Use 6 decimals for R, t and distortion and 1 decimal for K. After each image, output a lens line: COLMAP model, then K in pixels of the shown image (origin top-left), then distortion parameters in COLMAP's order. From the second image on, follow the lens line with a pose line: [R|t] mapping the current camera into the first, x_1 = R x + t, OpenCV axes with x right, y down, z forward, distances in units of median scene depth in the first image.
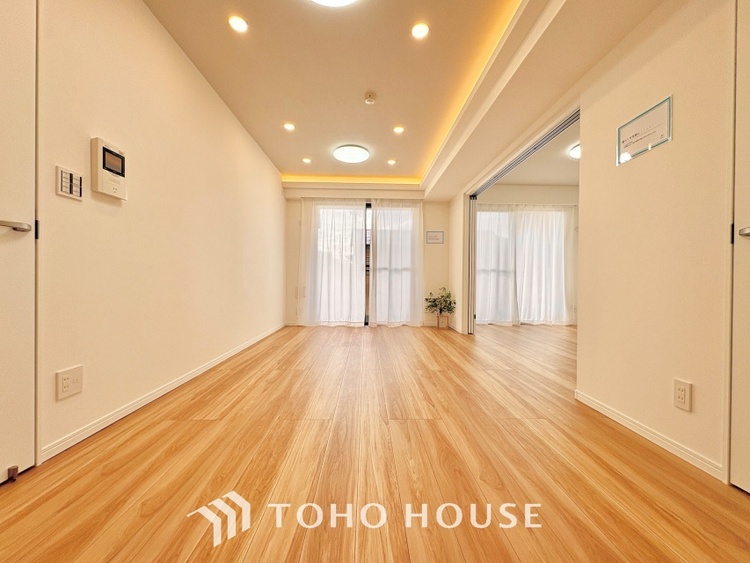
lens RADIAL K [[297.8, 0, 375.6], [0, 297.8, 281.8], [0, 0, 1]] dist [-0.001271, 0.000194]
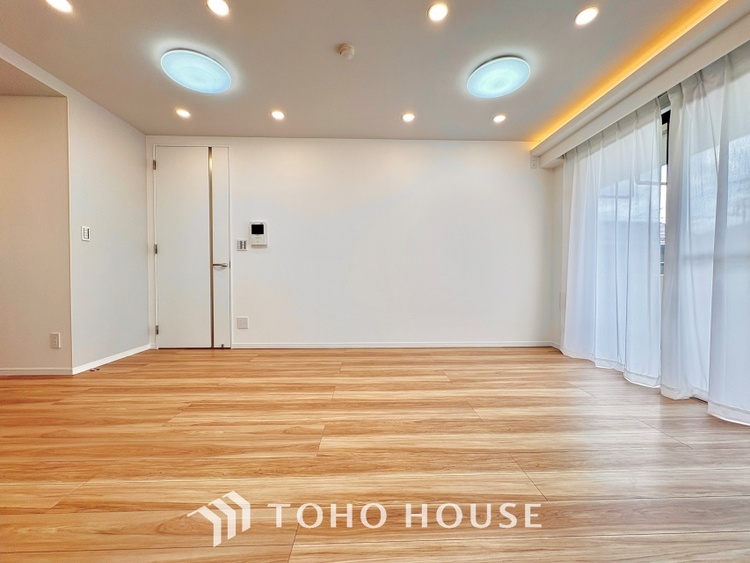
lens RADIAL K [[298.2, 0, 375.4], [0, 298.2, 280.7], [0, 0, 1]] dist [0.001736, 0.000369]
pose [[-0.000385, 0.008577, -0.999963, 0.471728], [-0.005681, 0.999947, 0.008579, -0.015940], [0.999984, 0.005684, -0.000336, 0.662409]]
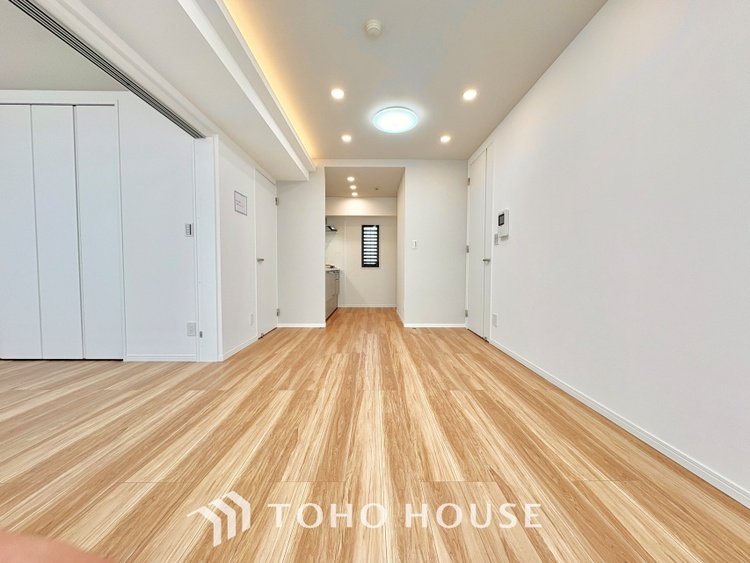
lens RADIAL K [[297.8, 0, 375.6], [0, 297.8, 281.8], [0, 0, 1]] dist [-0.001271, 0.000194]
pose [[-0.999688, -0.014128, 0.020614, -0.028697], [-0.013113, 0.998733, 0.048578, -0.025264], [-0.021275, 0.048292, -0.998607, 1.073412]]
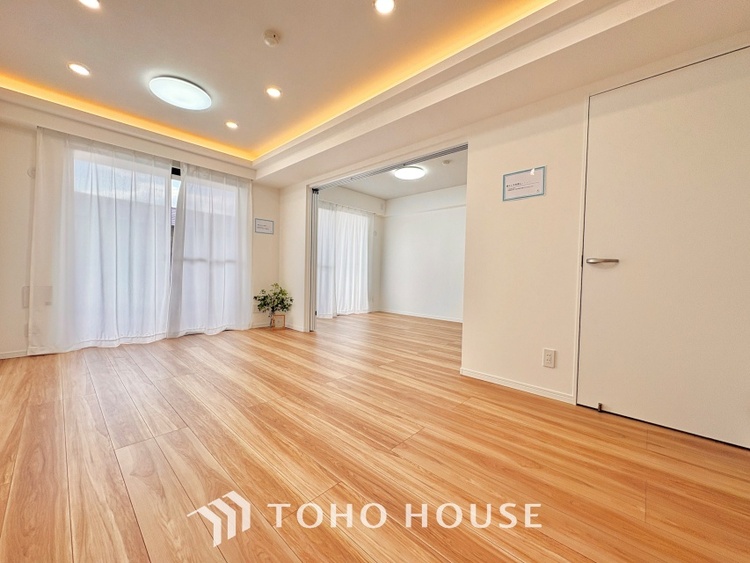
lens RADIAL K [[297.8, 0, 375.6], [0, 297.8, 281.8], [0, 0, 1]] dist [-0.001271, 0.000194]
pose [[0.702628, -0.014336, 0.711413, -0.230003], [-0.012424, 0.999397, 0.032410, -0.021650], [-0.711449, -0.031611, 0.702027, 0.167266]]
